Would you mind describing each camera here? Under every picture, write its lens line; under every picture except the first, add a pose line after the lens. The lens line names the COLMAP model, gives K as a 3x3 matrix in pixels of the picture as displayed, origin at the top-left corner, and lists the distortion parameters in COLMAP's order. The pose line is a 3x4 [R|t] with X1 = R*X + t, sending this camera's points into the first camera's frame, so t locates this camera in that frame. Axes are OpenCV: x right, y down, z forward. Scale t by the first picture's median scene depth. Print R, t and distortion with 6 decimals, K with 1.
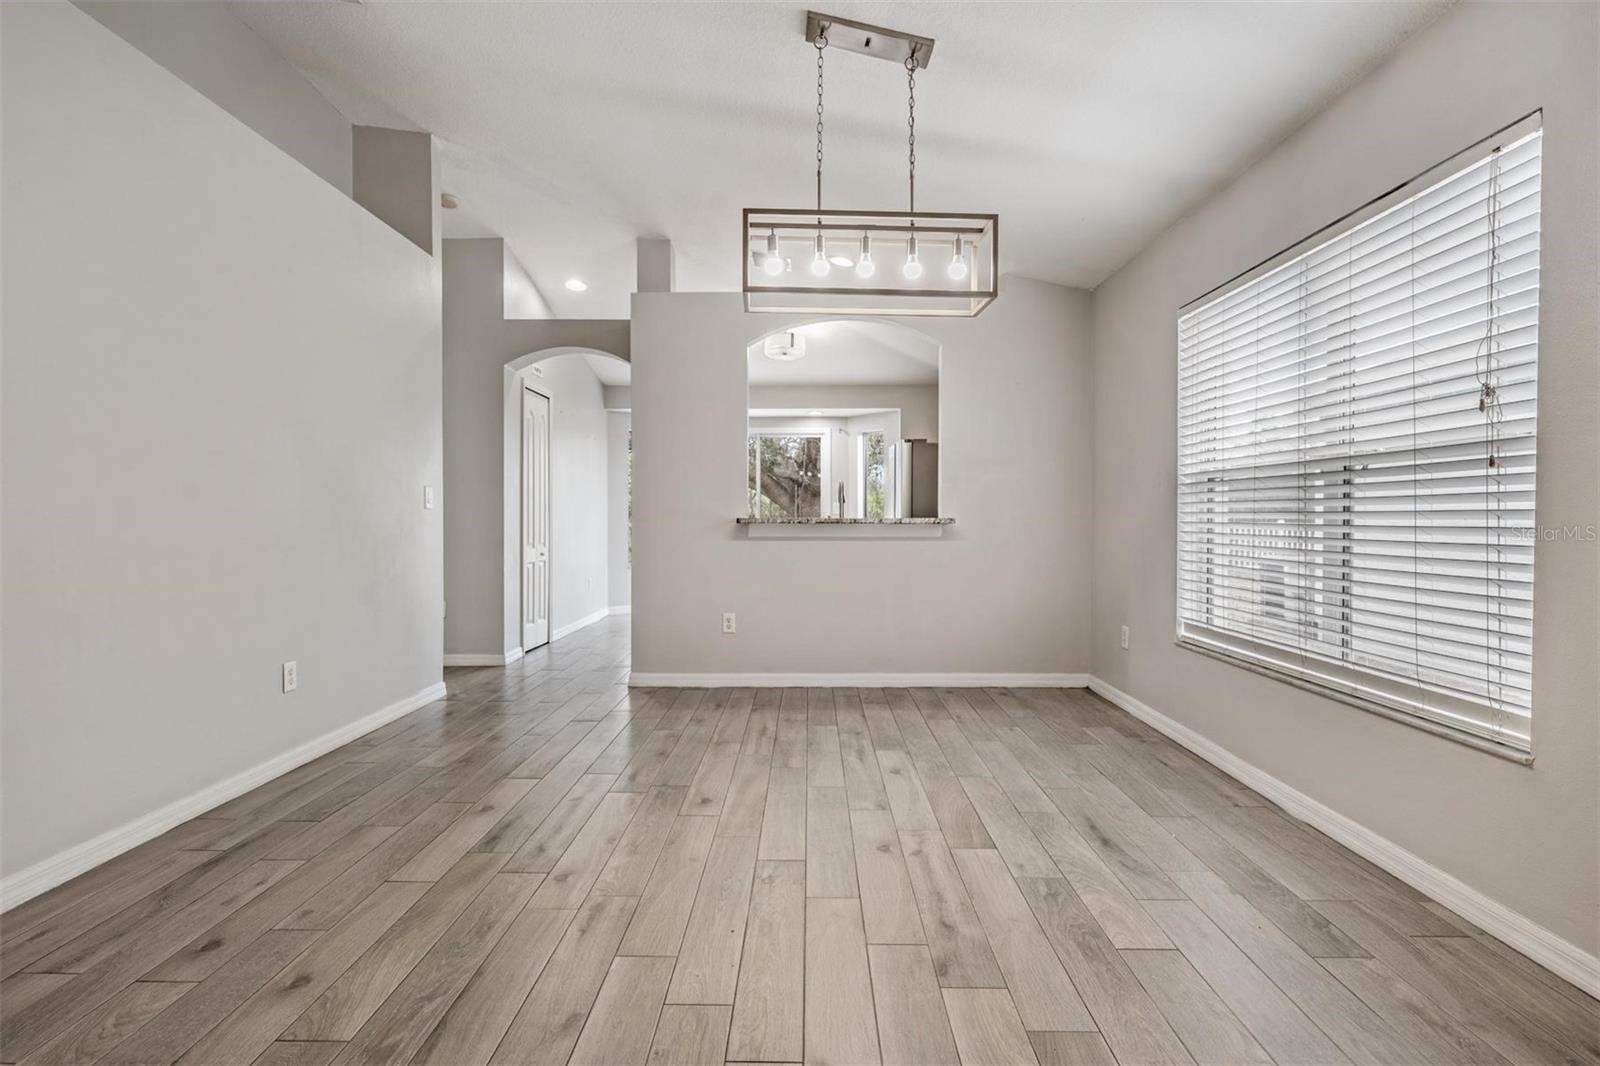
lens RADIAL K [[795.7, 0, 795.1], [0, 795.7, 525.3], [0, 0, 1]] dist [-0.001071, -0.000636]
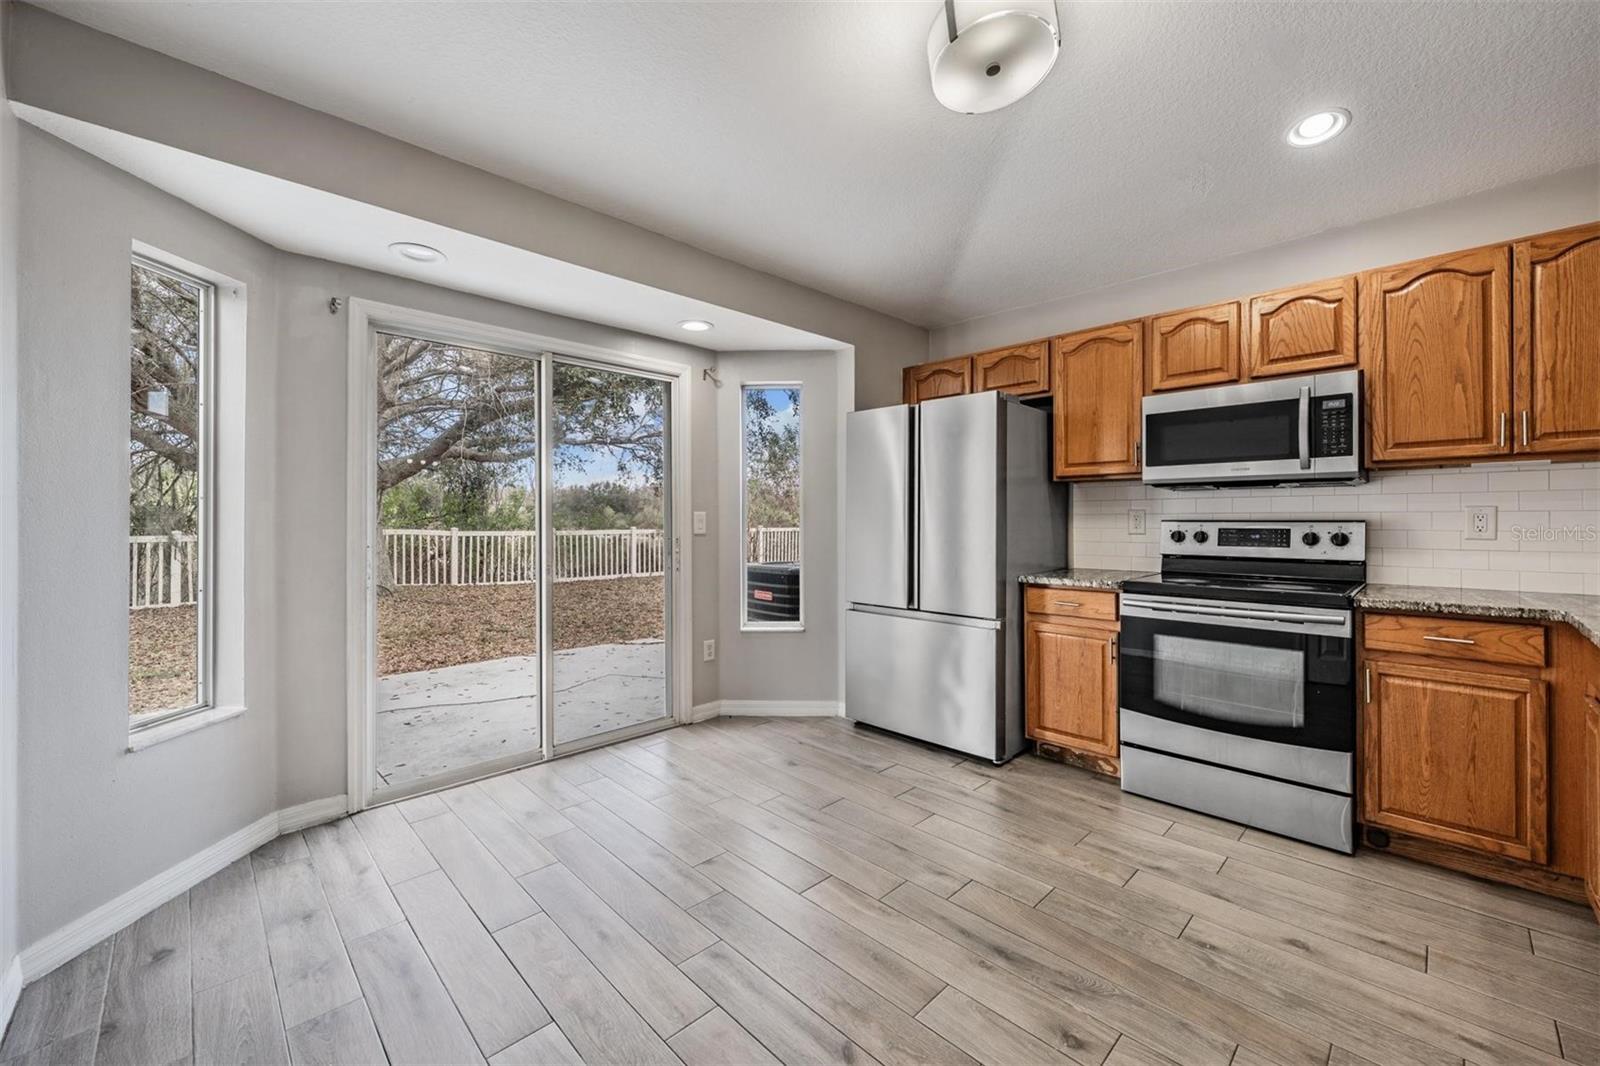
lens RADIAL K [[635.0, 0, 797.4], [0, 635.0, 514.9], [0, 0, 1]] dist [-0.001849, -0.000202]
pose [[0.705971, 0.003284, 0.708234, -0.608836], [0.008119, 0.999886, -0.012730, -0.064998], [-0.708195, 0.014737, 0.705863, 2.071544]]
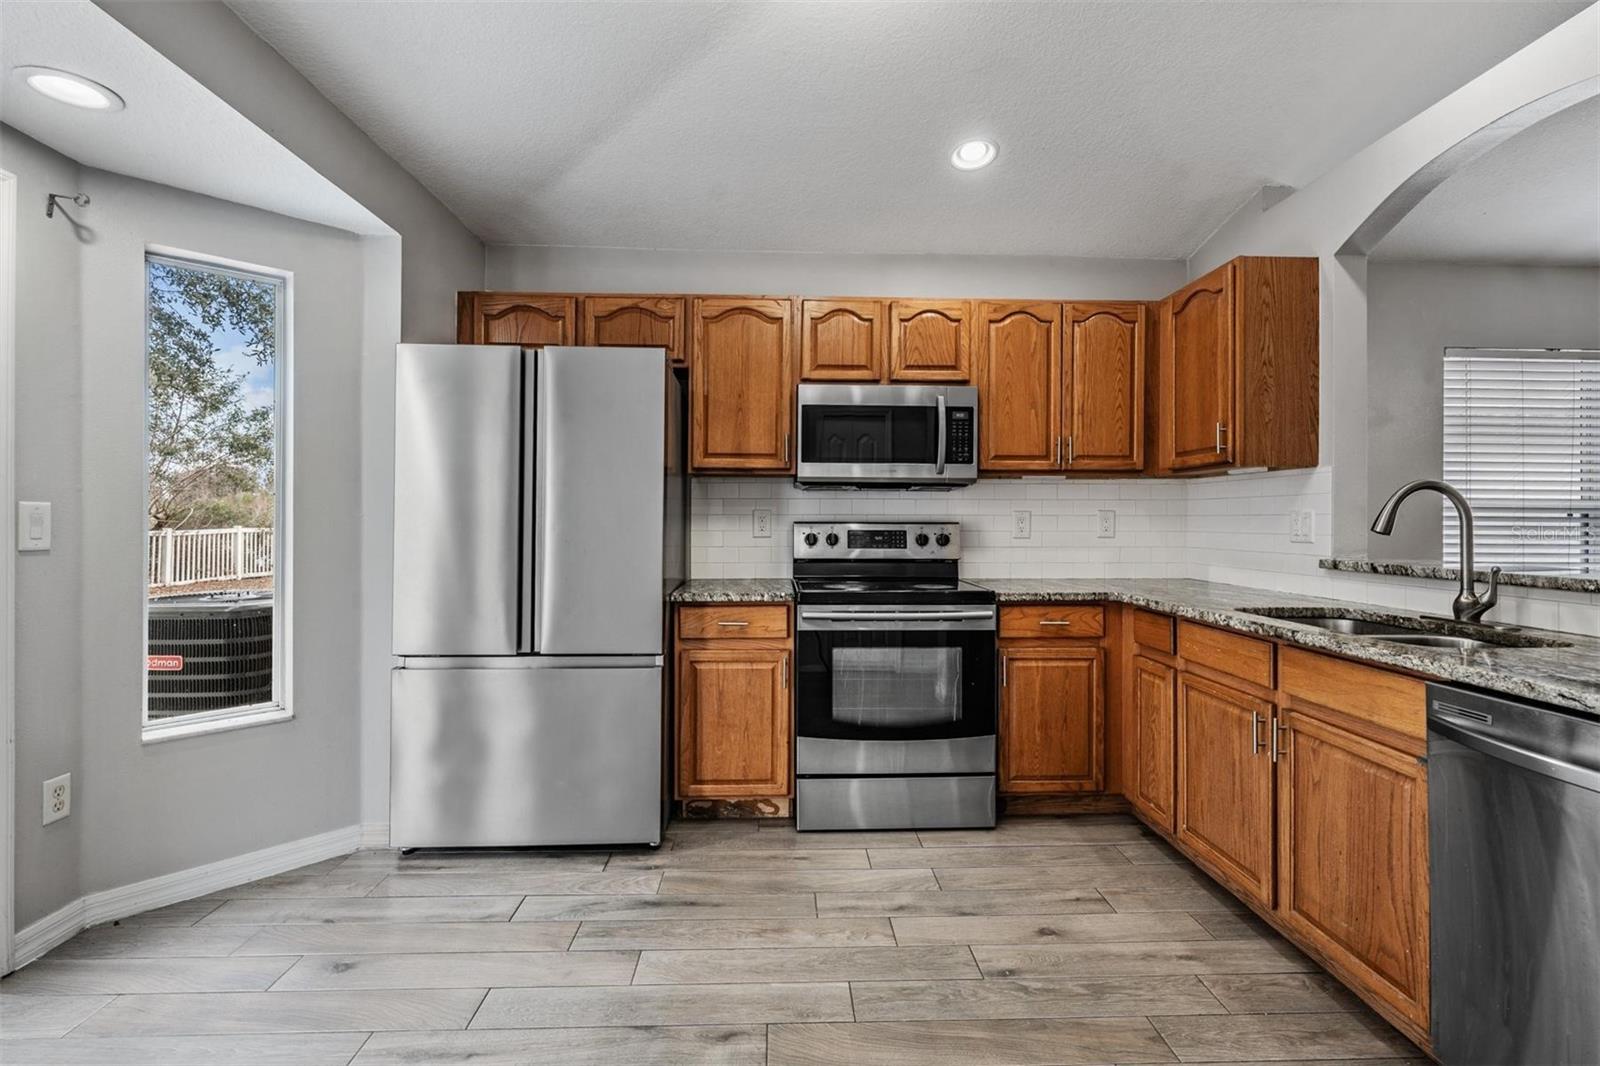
lens RADIAL K [[743.5, 0, 803.3], [0, 743.5, 515.7], [0, 0, 1]] dist [0.000980, -0.000166]
pose [[-0.055267, 0.004526, 0.998461, -0.565206], [0.005232, 0.999977, -0.004244, -0.069199], [-0.998458, 0.004989, -0.055289, 2.447990]]
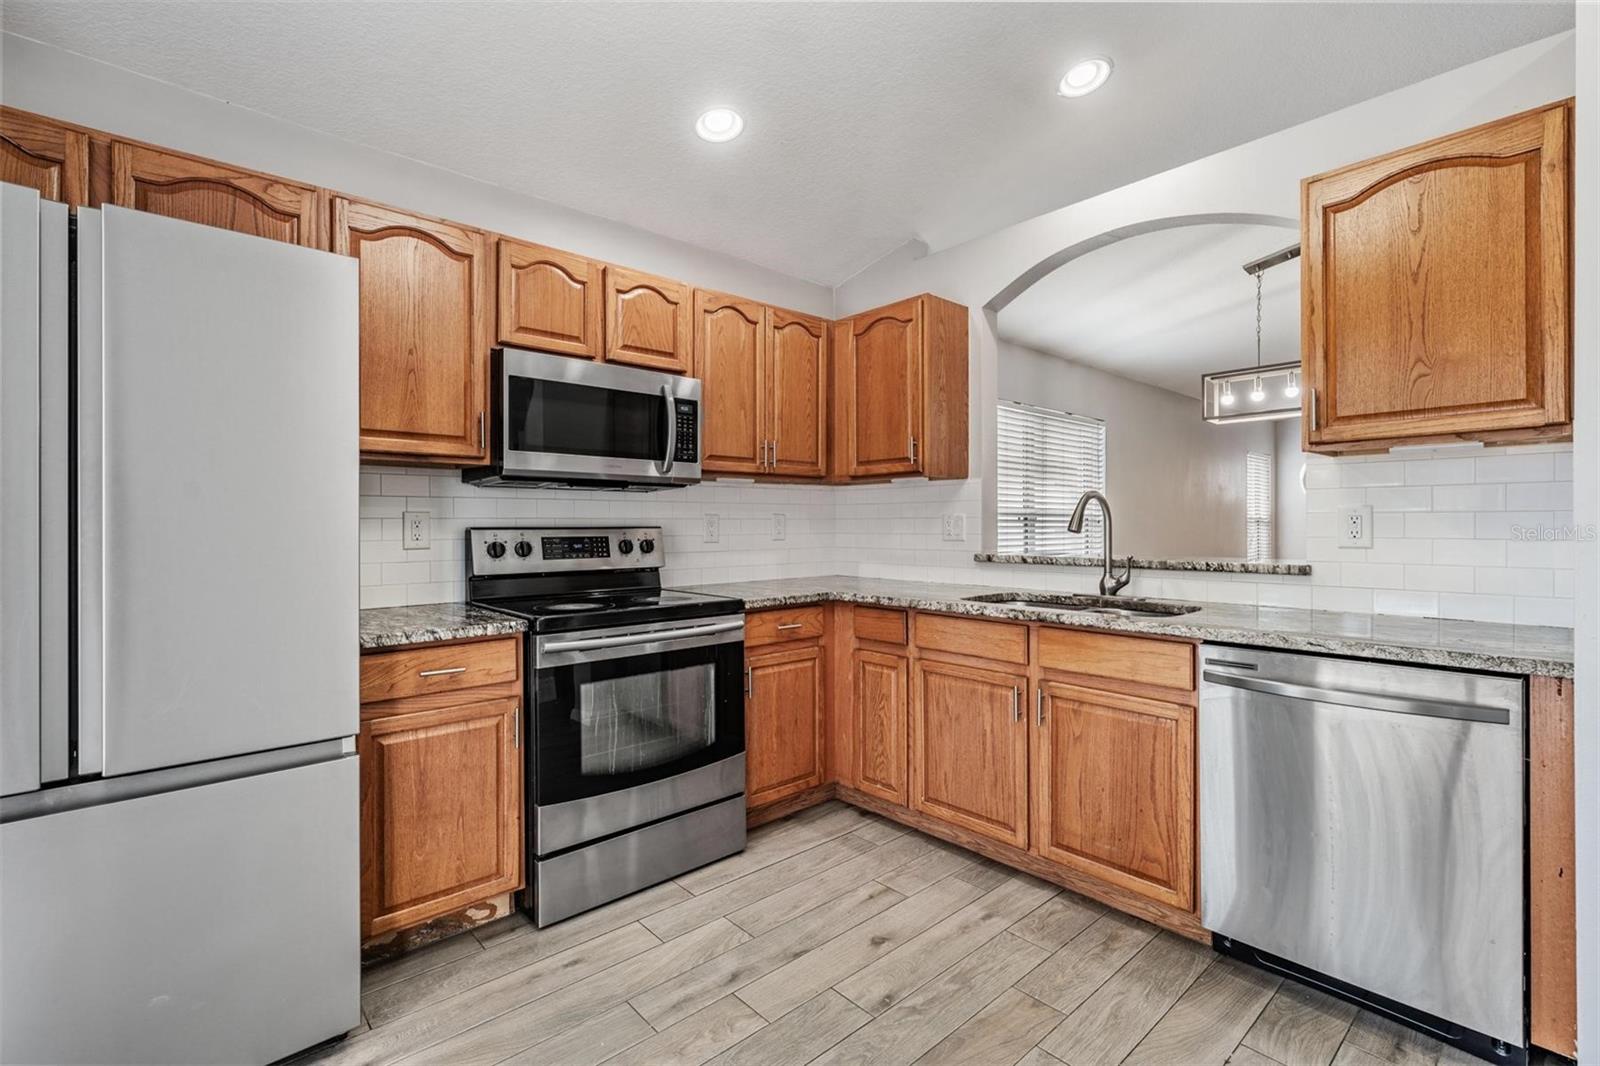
lens RADIAL K [[722.1, 0, 801.4], [0, 722.1, 527.1], [0, 0, 1]] dist [0.000673, -0.000526]
pose [[-0.682144, -0.001335, 0.731217, -0.302841], [0.009039, 0.999907, 0.010258, -0.070437], [-0.731162, 0.013607, -0.682068, 2.700281]]
